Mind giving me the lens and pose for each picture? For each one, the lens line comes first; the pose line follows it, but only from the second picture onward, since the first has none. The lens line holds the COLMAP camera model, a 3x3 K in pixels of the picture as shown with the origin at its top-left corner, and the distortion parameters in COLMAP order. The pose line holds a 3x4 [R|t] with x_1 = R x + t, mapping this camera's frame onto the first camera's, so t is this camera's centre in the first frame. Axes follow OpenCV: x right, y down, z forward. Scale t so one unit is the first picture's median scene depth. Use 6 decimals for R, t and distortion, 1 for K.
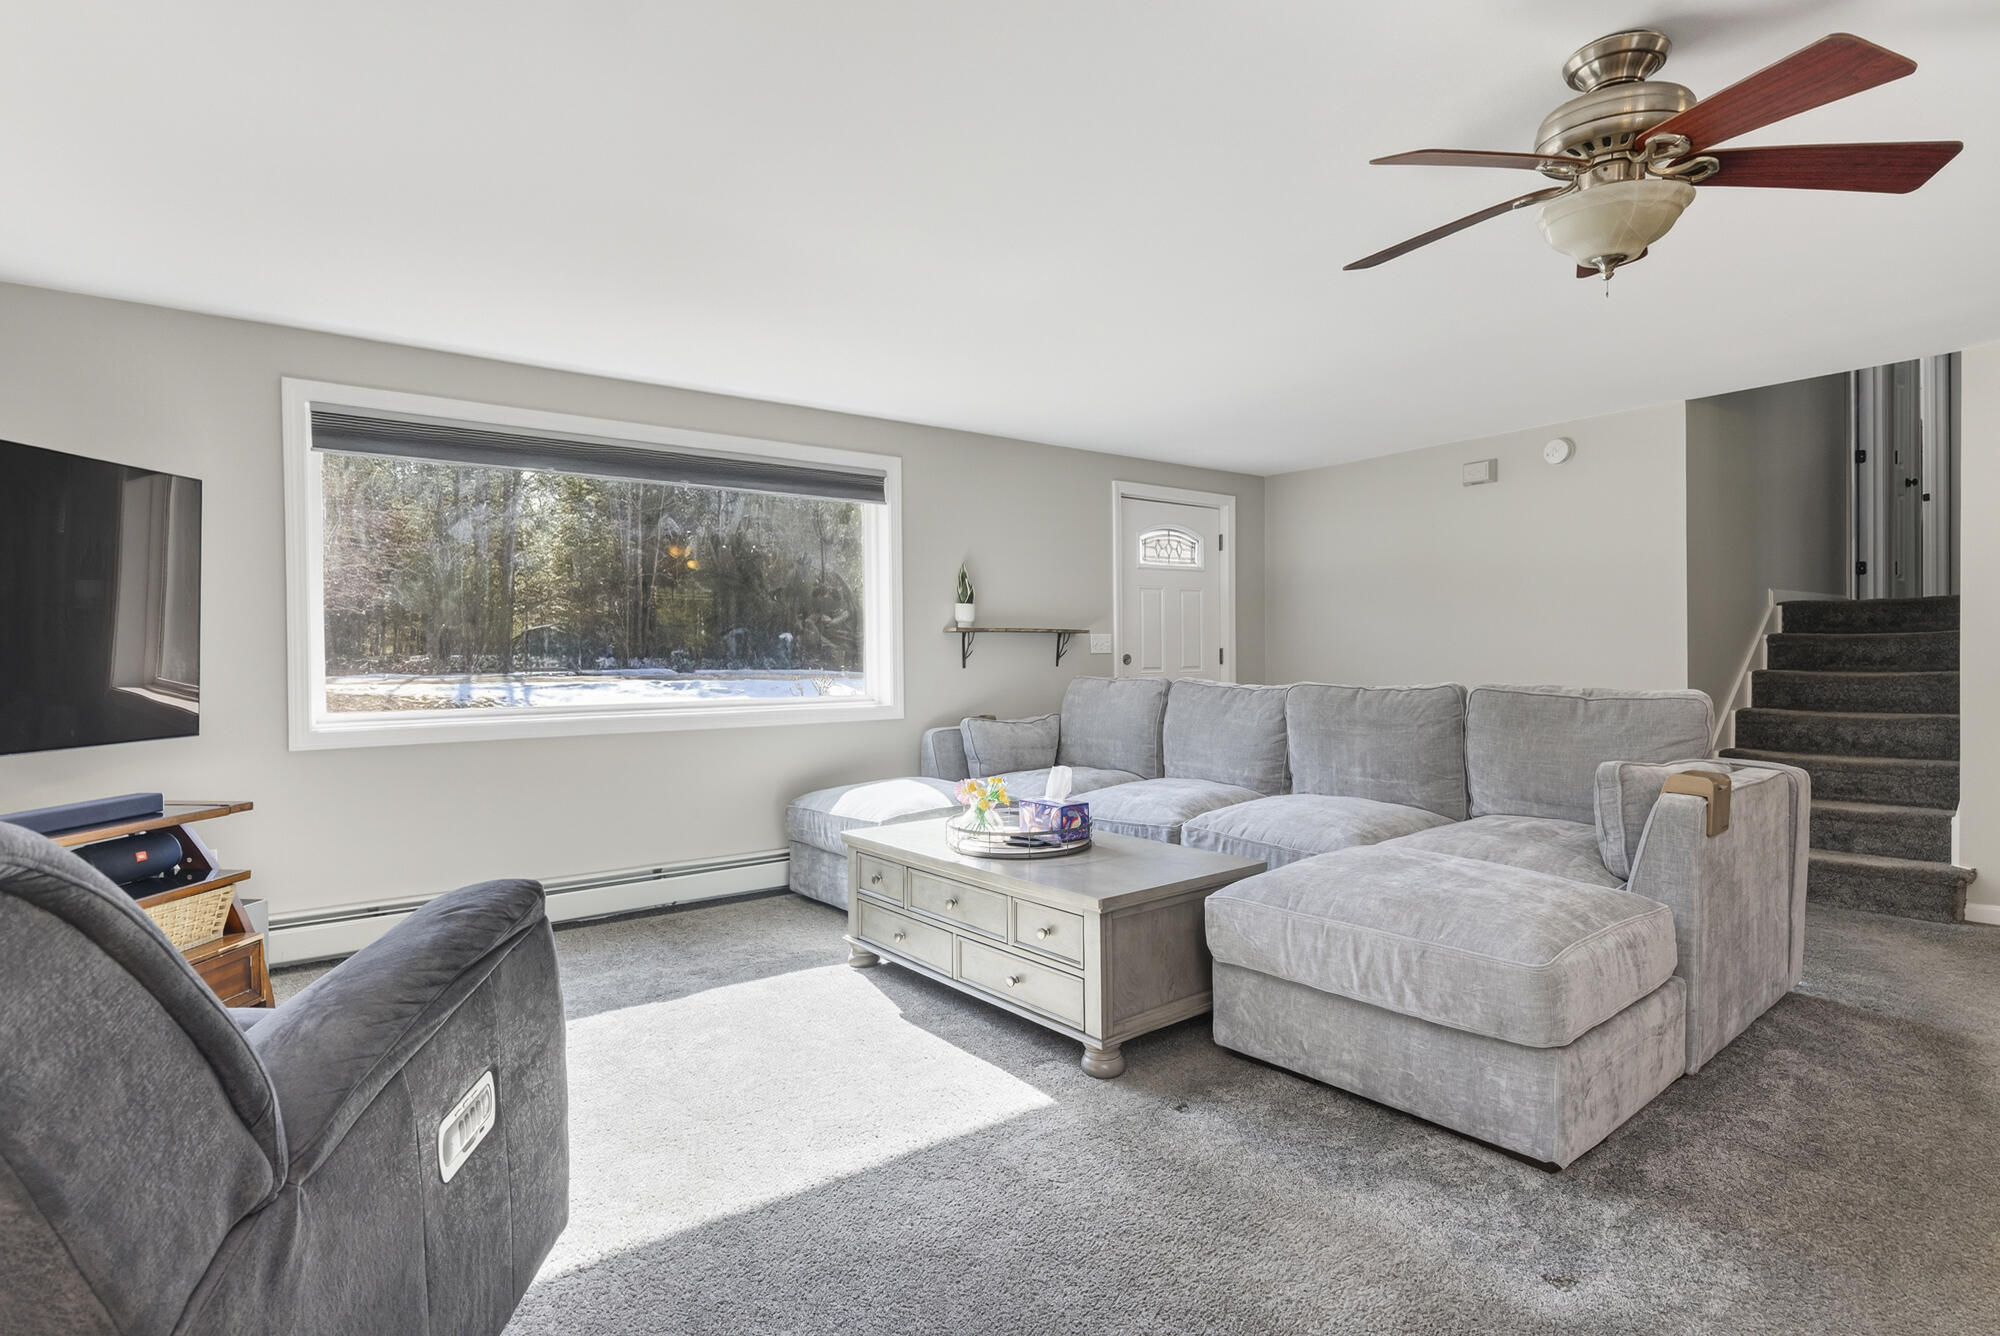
lens RADIAL K [[1009.7, 0, 1004.4], [0, 1009.7, 664.7], [0, 0, 1]] dist [-0.001412, 0.000010]
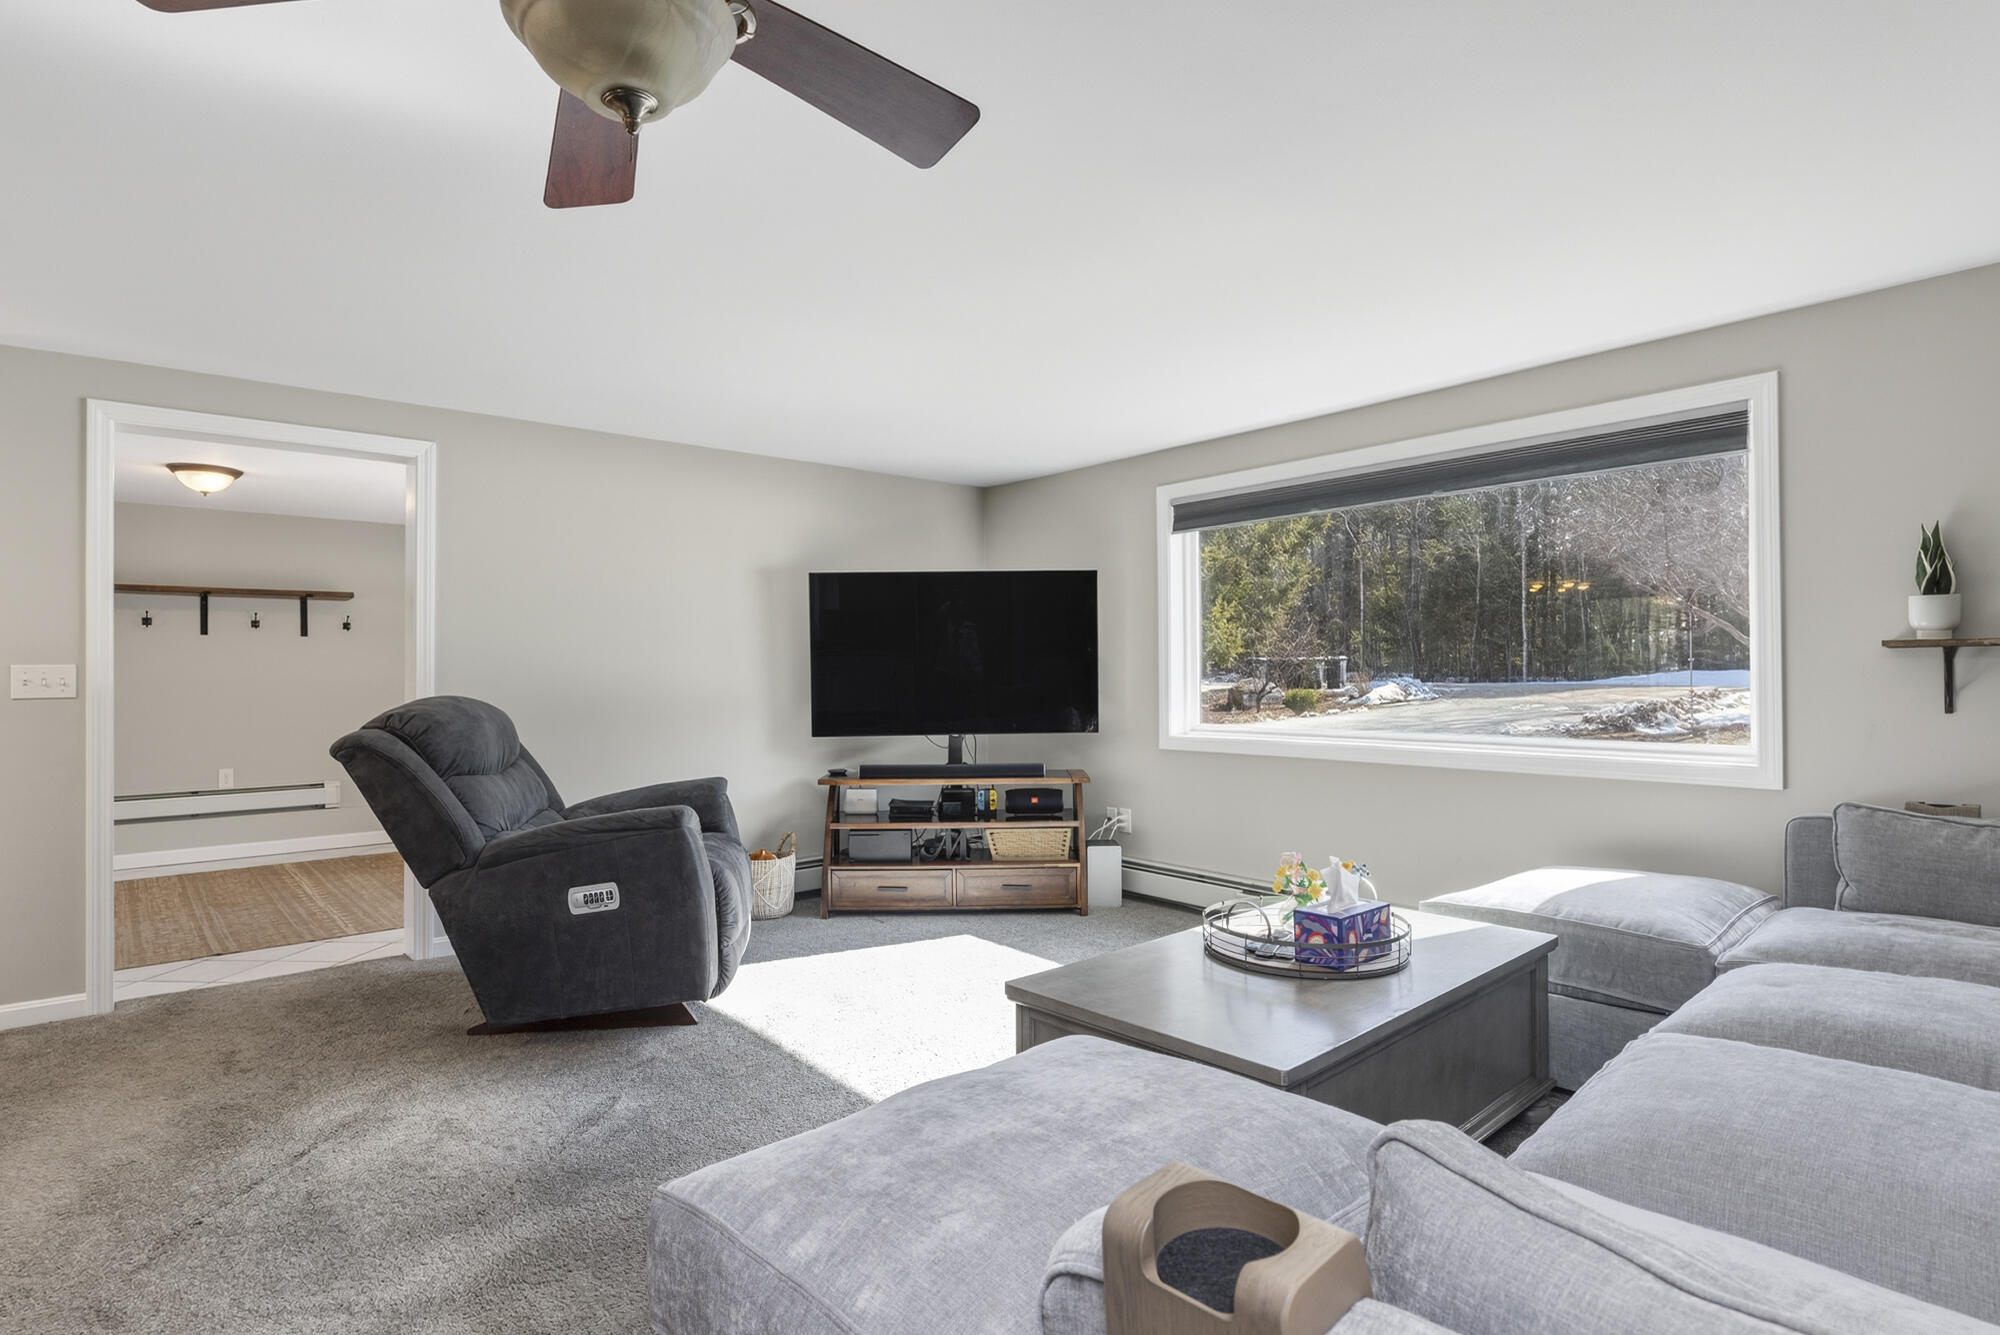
lens RADIAL K [[1009.7, 0, 1003.3], [0, 1009.7, 669.0], [0, 0, 1]] dist [-0.001412, 0.000010]
pose [[0.063386, 0.000323, -0.997989, 0.536291], [-0.003816, 0.999993, 0.000081, -0.020566], [0.997982, 0.003804, 0.063387, 0.530880]]
